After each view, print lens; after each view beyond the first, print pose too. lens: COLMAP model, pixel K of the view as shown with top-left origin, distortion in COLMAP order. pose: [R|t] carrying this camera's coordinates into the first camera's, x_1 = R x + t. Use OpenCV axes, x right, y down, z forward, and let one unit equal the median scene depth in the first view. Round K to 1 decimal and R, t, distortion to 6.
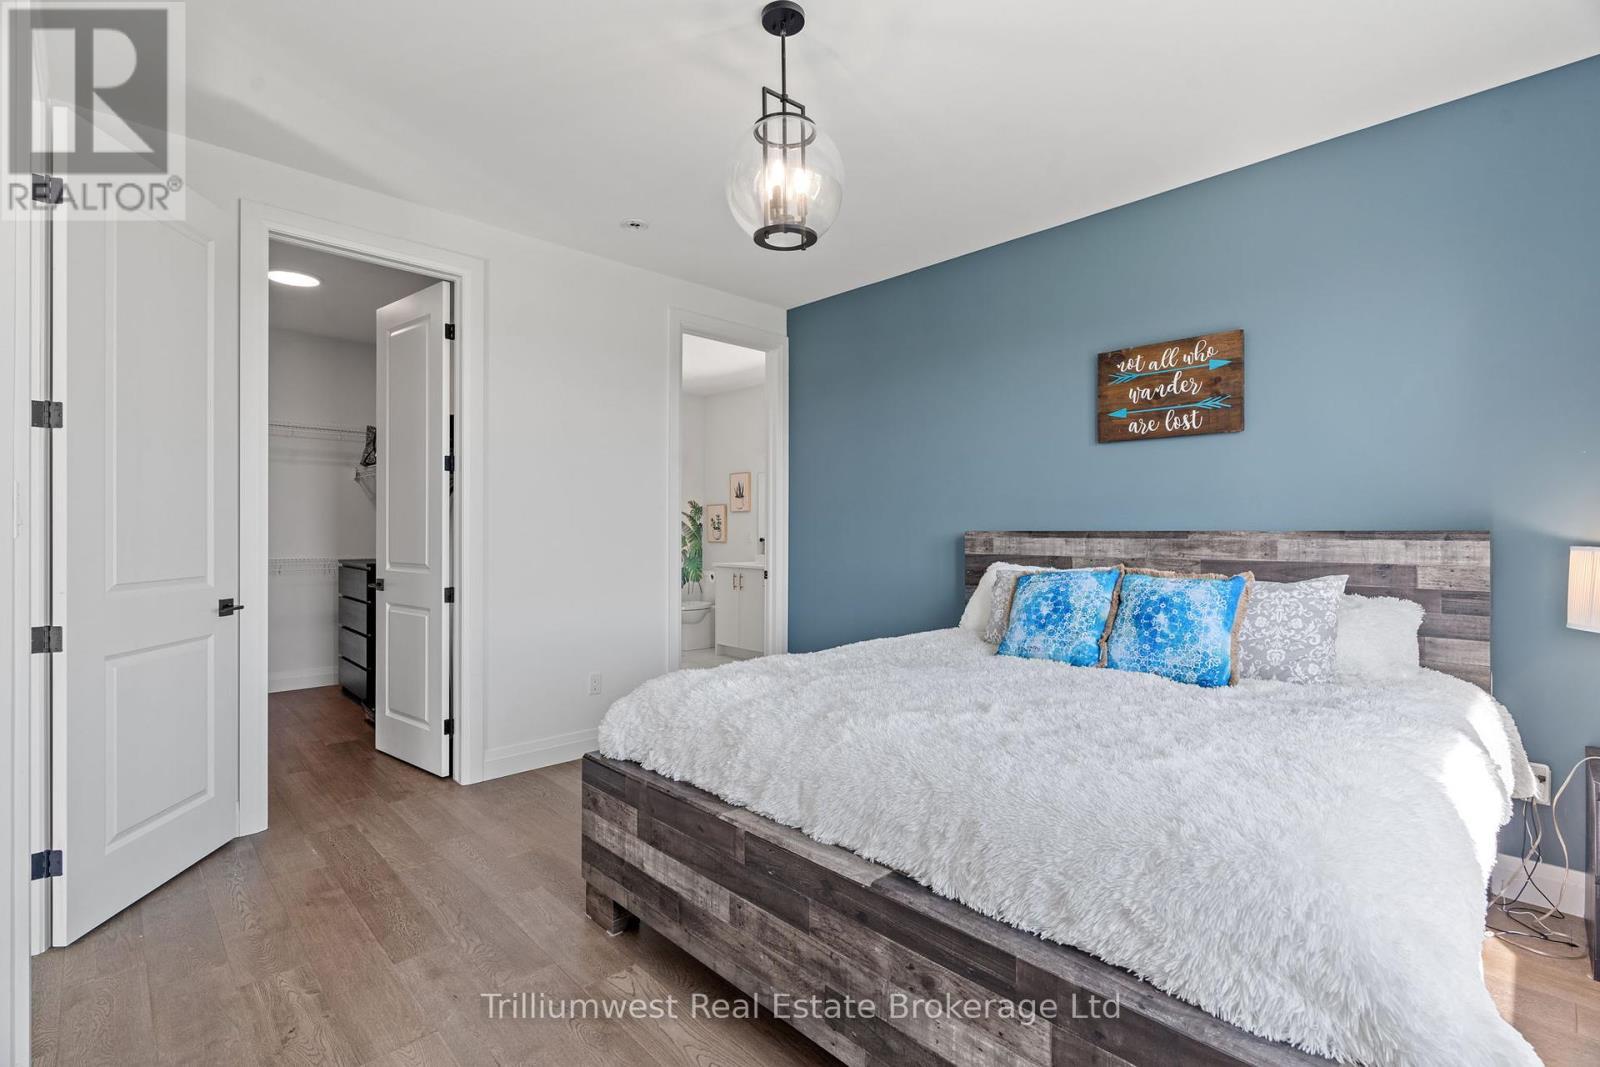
lens RADIAL K [[734.3, 0, 798.3], [0, 734.3, 530.9], [0, 0, 1]] dist [-0.011933, 0.004694]
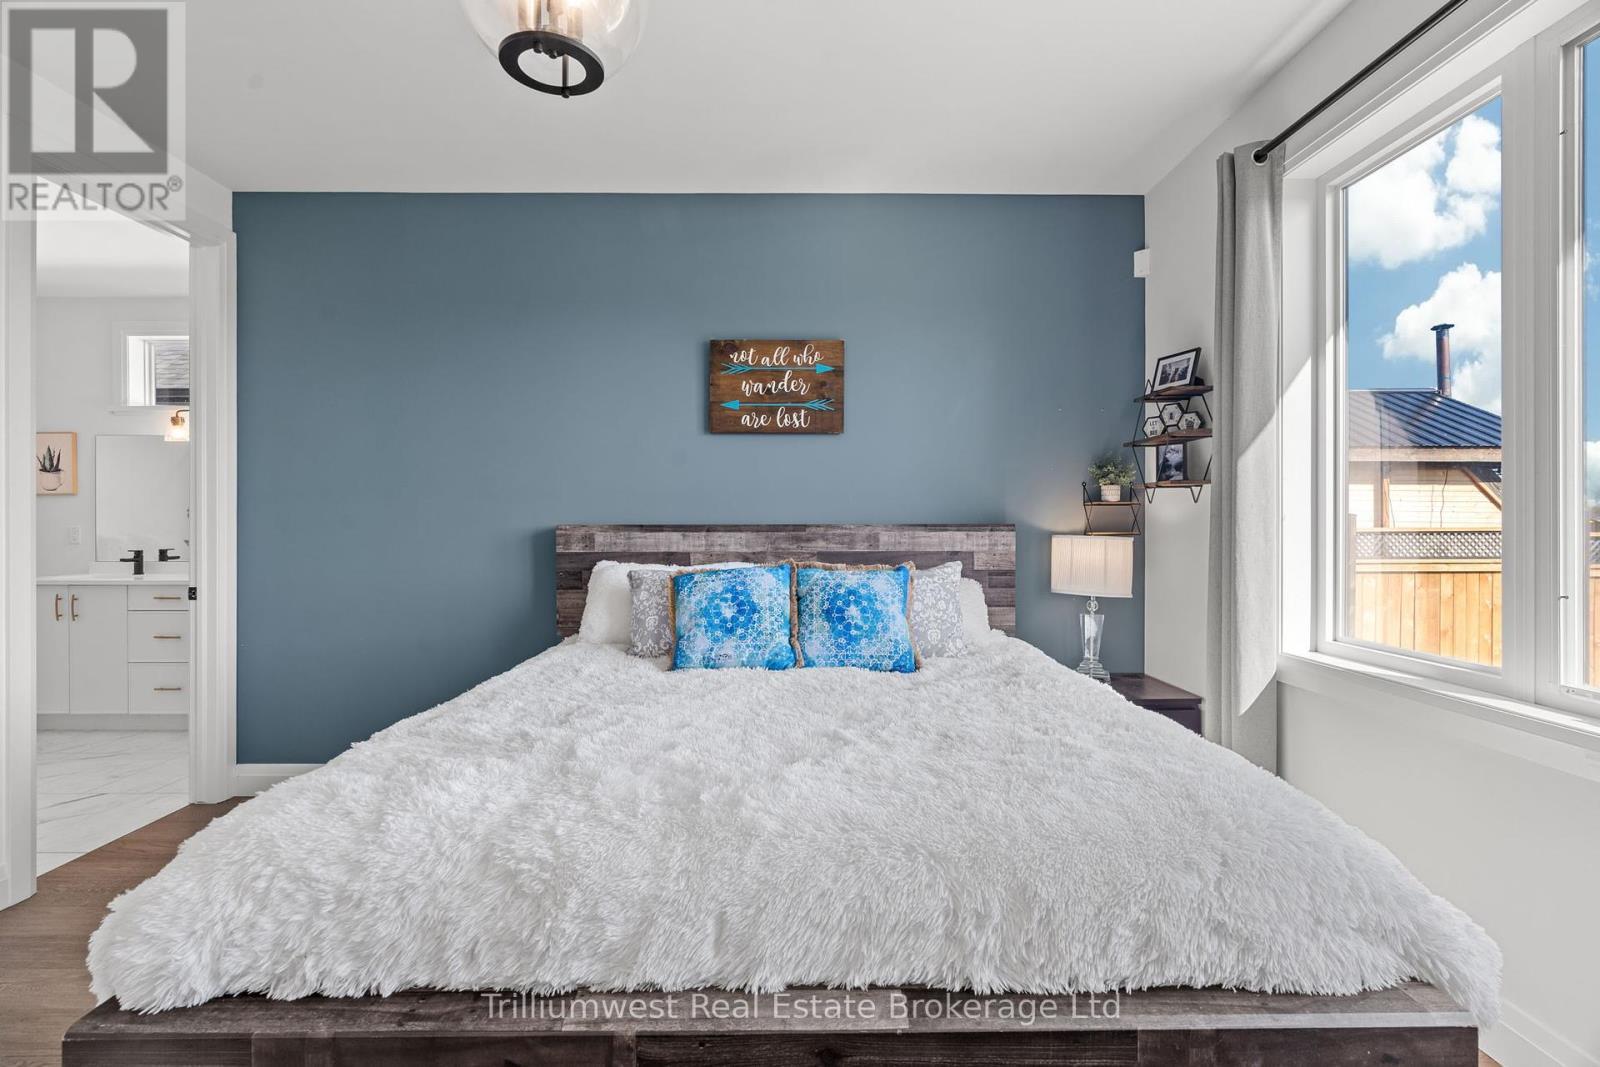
lens RADIAL K [[734.3, 0, 799.9], [0, 734.3, 527.0], [0, 0, 1]] dist [-0.011933, 0.004694]
pose [[0.686548, -0.003657, 0.727076, -0.287332], [0.001458, 0.999992, 0.003652, -0.000252], [-0.727083, -0.001447, 0.686548, 0.350264]]
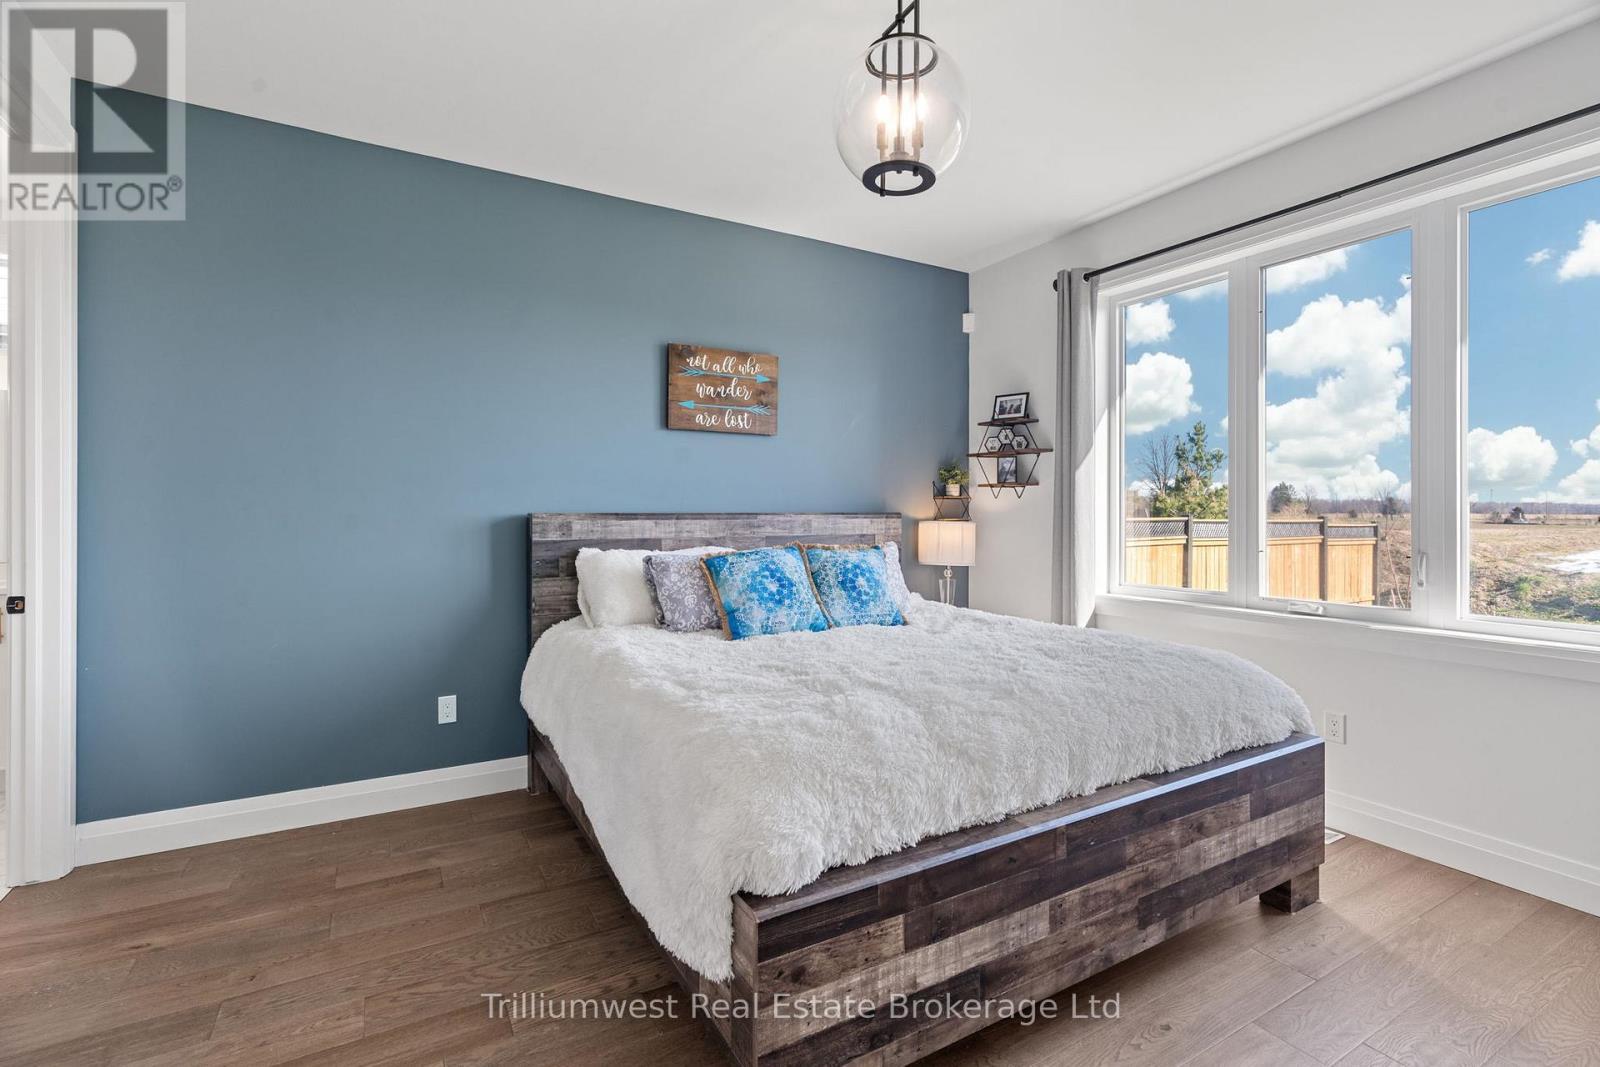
lens RADIAL K [[734.3, 0, 805.3], [0, 734.3, 513.7], [0, 0, 1]] dist [-0.011933, 0.004694]
pose [[0.235167, -0.002534, 0.971952, -0.770248], [-0.000383, 0.999996, 0.002700, -0.002341], [-0.971955, -0.001007, 0.235165, 0.777515]]
